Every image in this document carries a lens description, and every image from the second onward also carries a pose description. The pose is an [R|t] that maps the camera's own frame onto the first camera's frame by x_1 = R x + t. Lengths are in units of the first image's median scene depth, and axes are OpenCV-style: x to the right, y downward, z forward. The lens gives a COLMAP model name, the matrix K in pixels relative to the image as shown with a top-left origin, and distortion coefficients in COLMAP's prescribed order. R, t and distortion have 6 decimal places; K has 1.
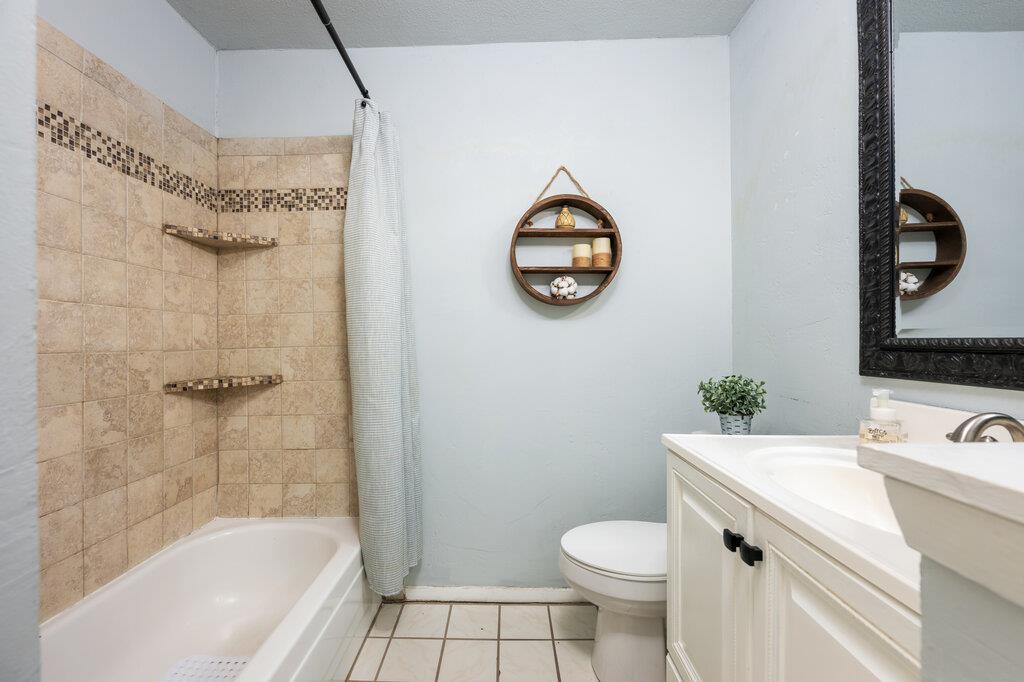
lens RADIAL K [[423.2, 0, 497.4], [0, 423.2, 340.9], [0, 0, 1]] dist [-0.001348, -0.000137]
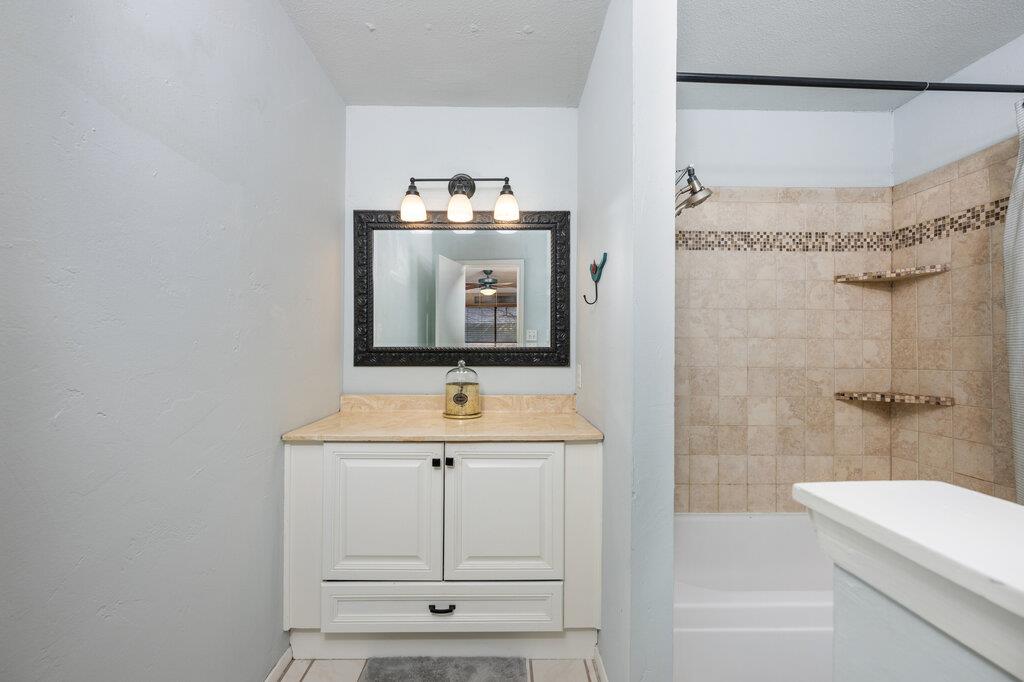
lens RADIAL K [[423.2, 0, 497.4], [0, 423.2, 340.9], [0, 0, 1]] dist [-0.001348, -0.000137]
pose [[0.029971, -0.005291, -0.999537, 0.506261], [-0.005120, 0.999972, -0.005447, -0.048365], [0.999538, 0.005281, 0.029943, -0.127622]]
